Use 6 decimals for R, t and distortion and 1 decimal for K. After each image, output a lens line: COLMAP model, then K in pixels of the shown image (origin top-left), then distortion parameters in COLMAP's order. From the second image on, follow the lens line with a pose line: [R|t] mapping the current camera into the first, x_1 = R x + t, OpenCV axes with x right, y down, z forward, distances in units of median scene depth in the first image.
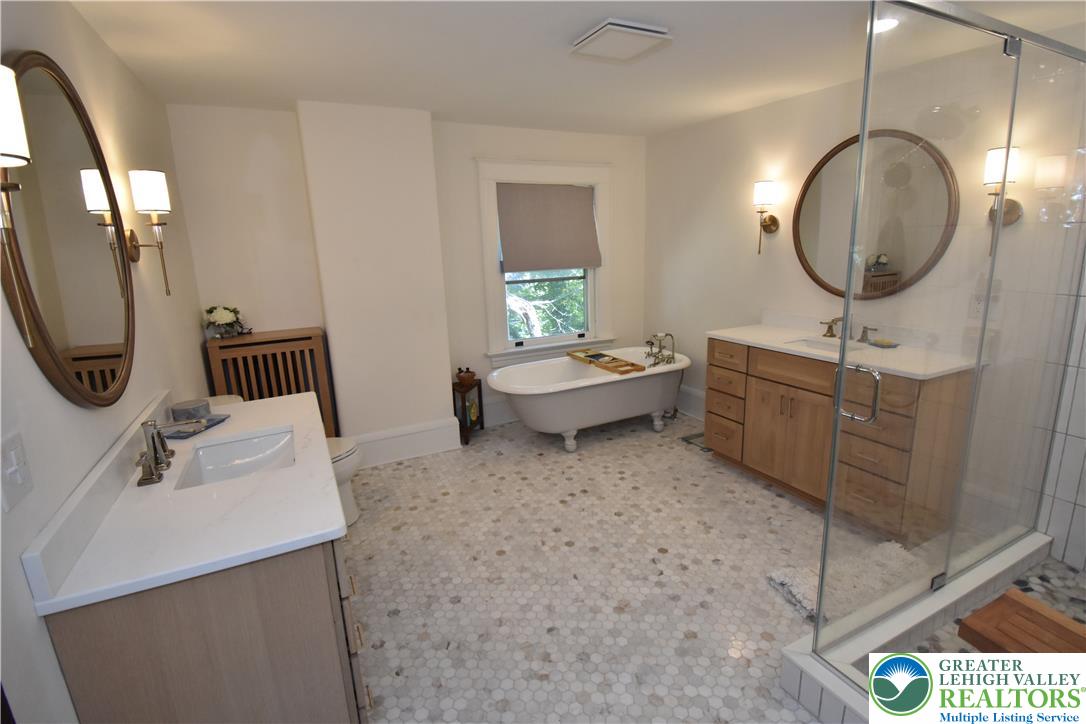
lens RADIAL K [[481.3, 0, 544.8], [0, 481.3, 364.6], [0, 0, 1]] dist [0.034135, -0.034739]
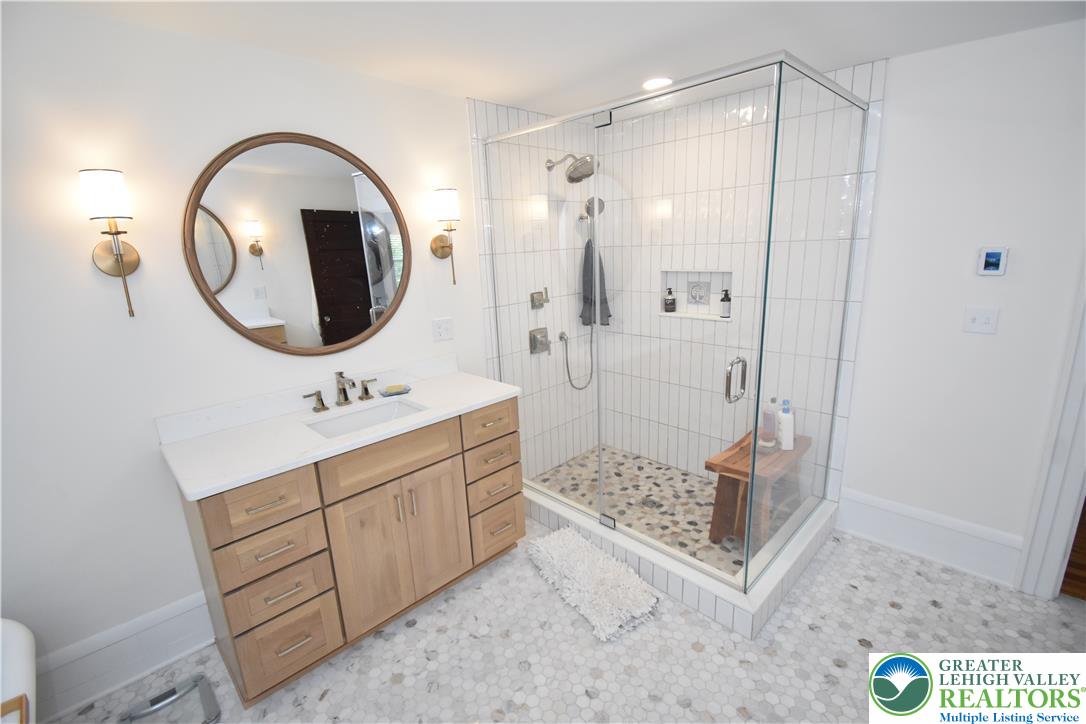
lens RADIAL K [[481.3, 0, 544.8], [0, 481.3, 364.6], [0, 0, 1]] dist [0.034135, -0.034739]
pose [[-0.310016, -0.185997, 0.932360, -0.185541], [0.280271, 0.919216, 0.276567, -0.235314], [-0.908481, 0.347054, -0.232843, 0.870742]]
